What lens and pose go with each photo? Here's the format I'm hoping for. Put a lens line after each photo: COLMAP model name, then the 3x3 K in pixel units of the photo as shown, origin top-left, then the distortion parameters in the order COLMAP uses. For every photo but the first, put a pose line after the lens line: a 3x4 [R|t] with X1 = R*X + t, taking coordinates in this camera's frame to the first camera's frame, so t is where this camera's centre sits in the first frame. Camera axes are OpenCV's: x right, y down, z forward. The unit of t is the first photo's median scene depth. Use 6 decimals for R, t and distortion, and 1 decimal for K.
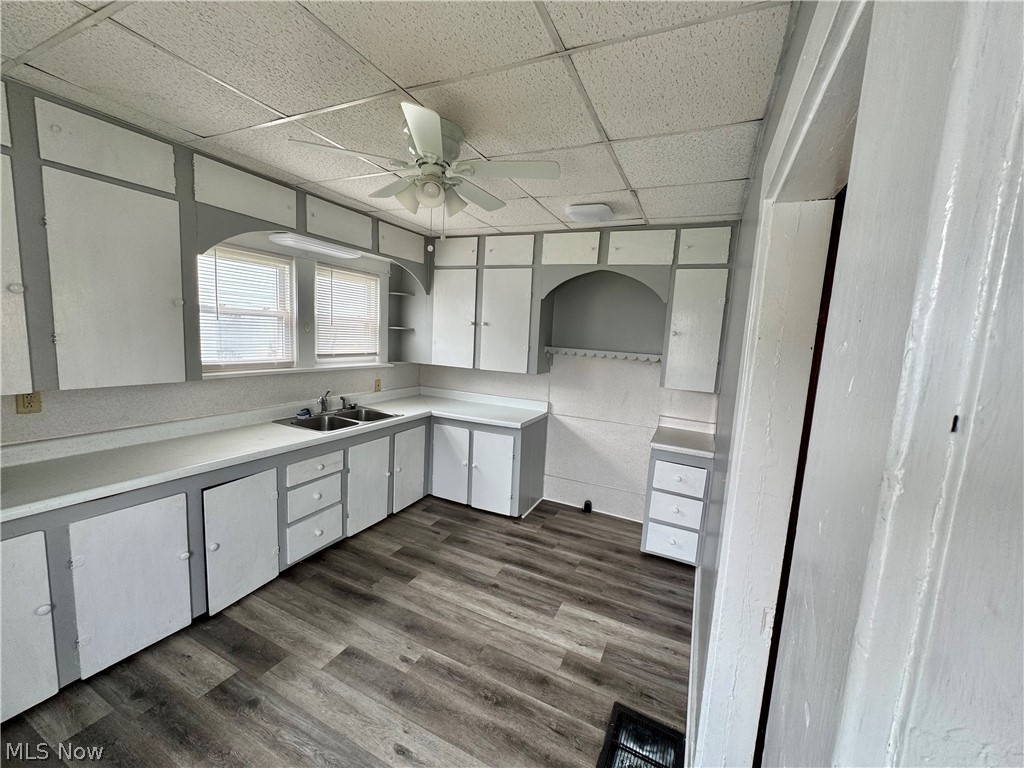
lens RADIAL K [[408.3, 0, 511.3], [0, 408.3, 382.8], [0, 0, 1]] dist [-0.002866, -0.000096]
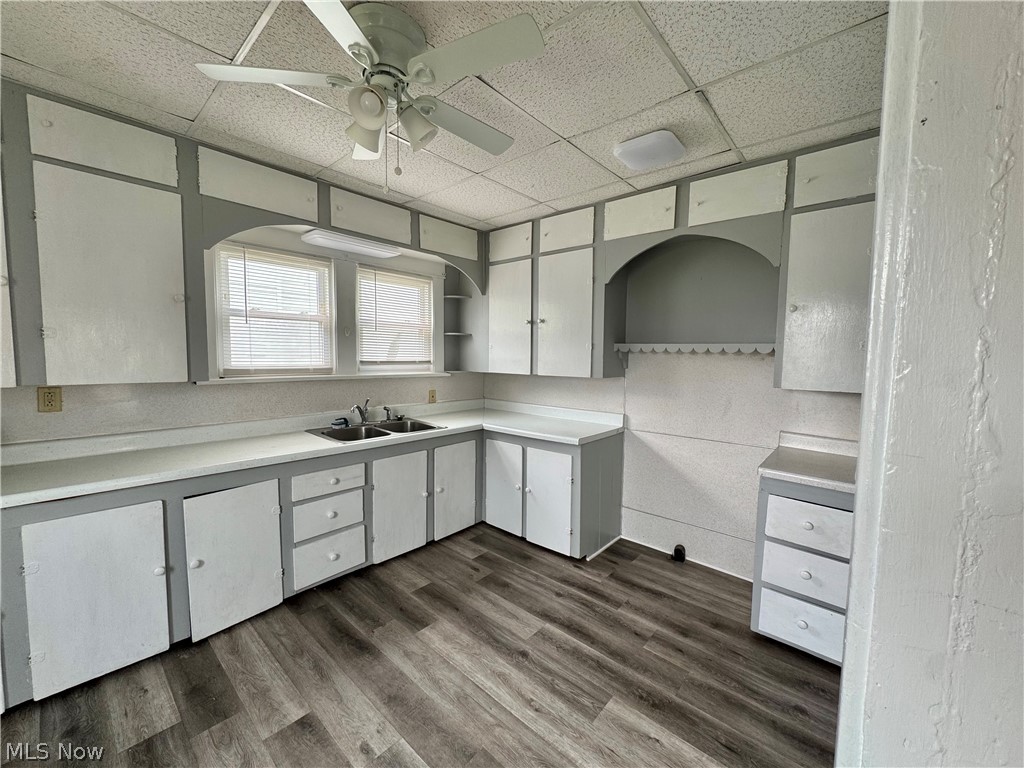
lens RADIAL K [[408.3, 0, 511.7], [0, 408.3, 383.4], [0, 0, 1]] dist [-0.002866, -0.000096]
pose [[0.959123, -0.021385, -0.282181, 0.144825], [0.004071, 0.998080, -0.061803, 0.047532], [0.282961, 0.058128, 0.957368, 0.231529]]
